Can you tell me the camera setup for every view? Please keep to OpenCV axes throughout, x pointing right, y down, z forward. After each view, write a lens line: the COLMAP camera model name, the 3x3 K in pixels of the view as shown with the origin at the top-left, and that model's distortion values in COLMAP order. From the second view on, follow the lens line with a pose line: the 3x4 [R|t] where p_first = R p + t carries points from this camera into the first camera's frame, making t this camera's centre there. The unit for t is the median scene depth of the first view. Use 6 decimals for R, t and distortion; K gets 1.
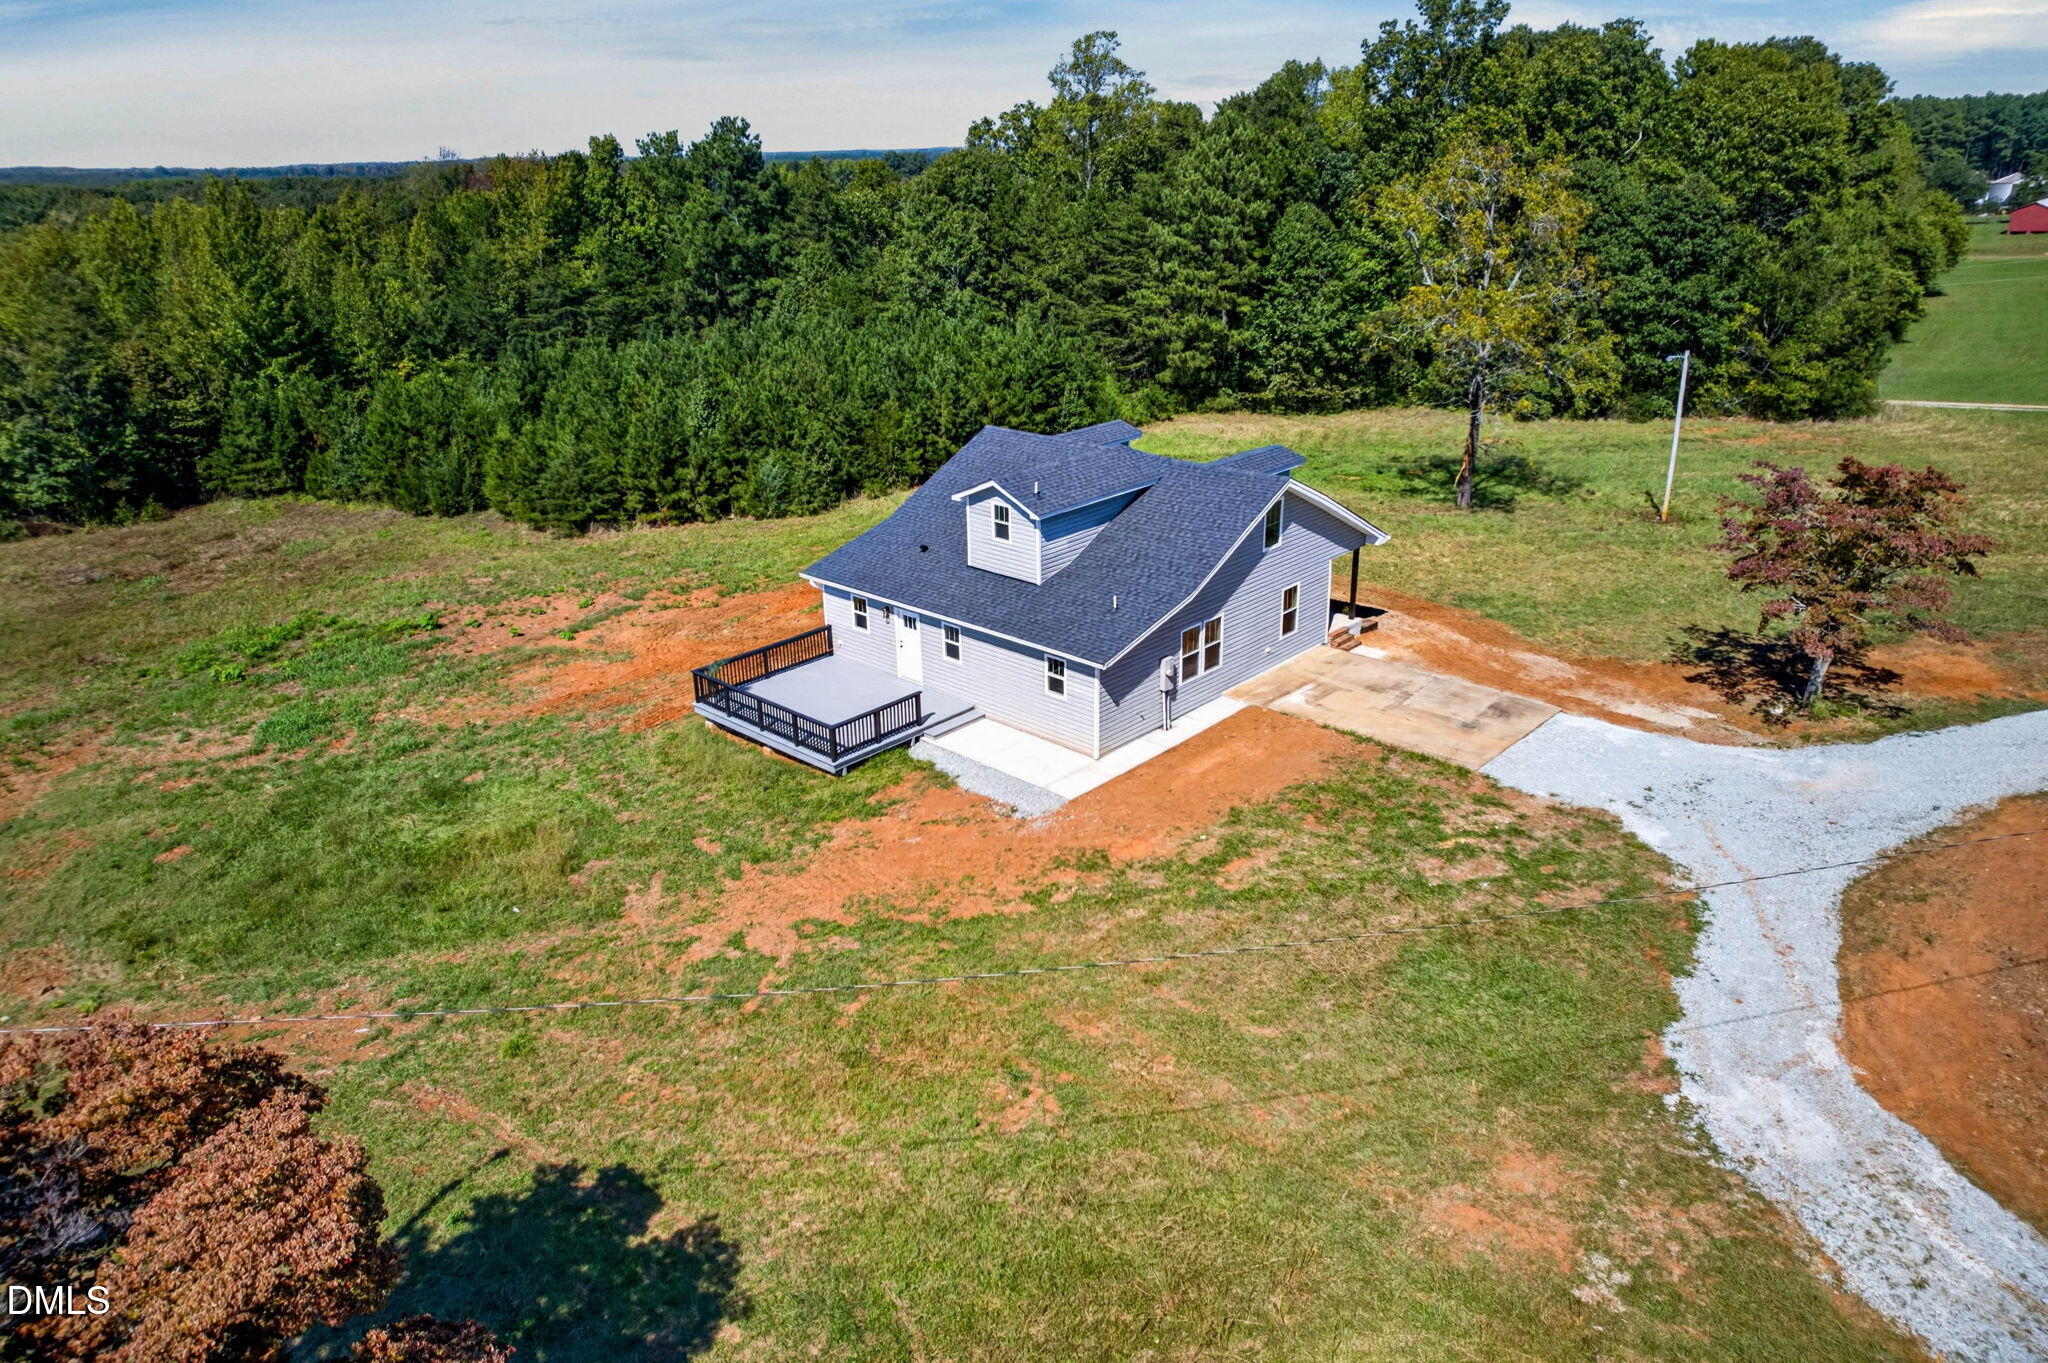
lens RADIAL K [[1335.3, 0, 1023.2], [0, 1335.3, 650.8], [0, 0, 1]] dist [-0.042440, -0.001222]
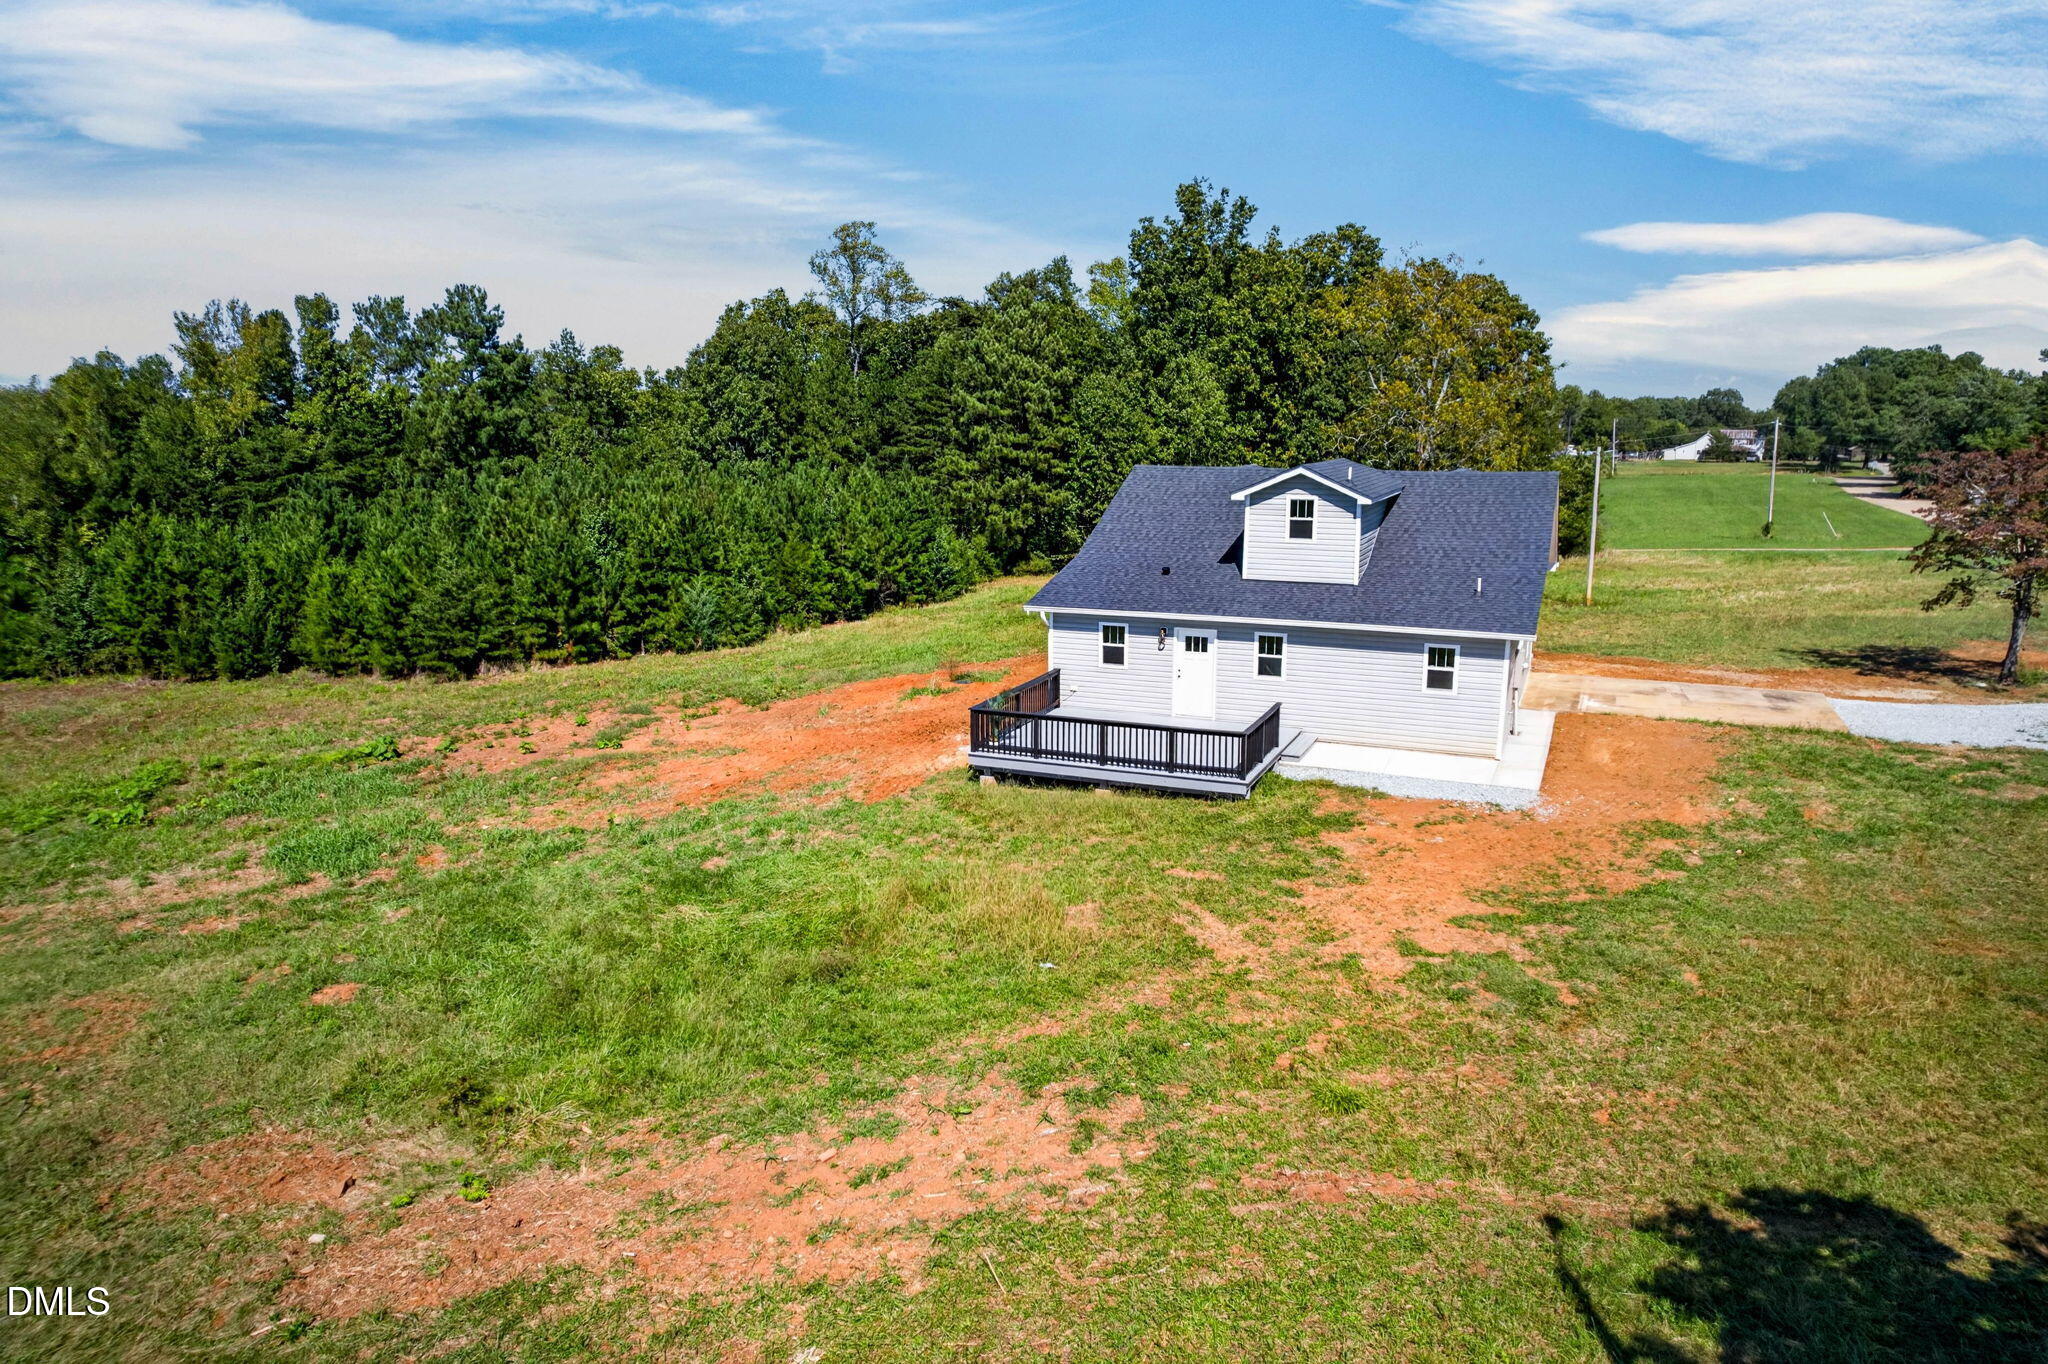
lens RADIAL K [[1299.8, 0, 1024.0], [0, 1299.8, 682.0], [0, 0, 1]] dist [-0.034332, 0.018937]
pose [[0.948016, -0.048037, 0.314577, -0.252536], [0.098573, 0.984248, -0.146765, 0.063331], [-0.302571, 0.170145, 0.937817, 0.152326]]
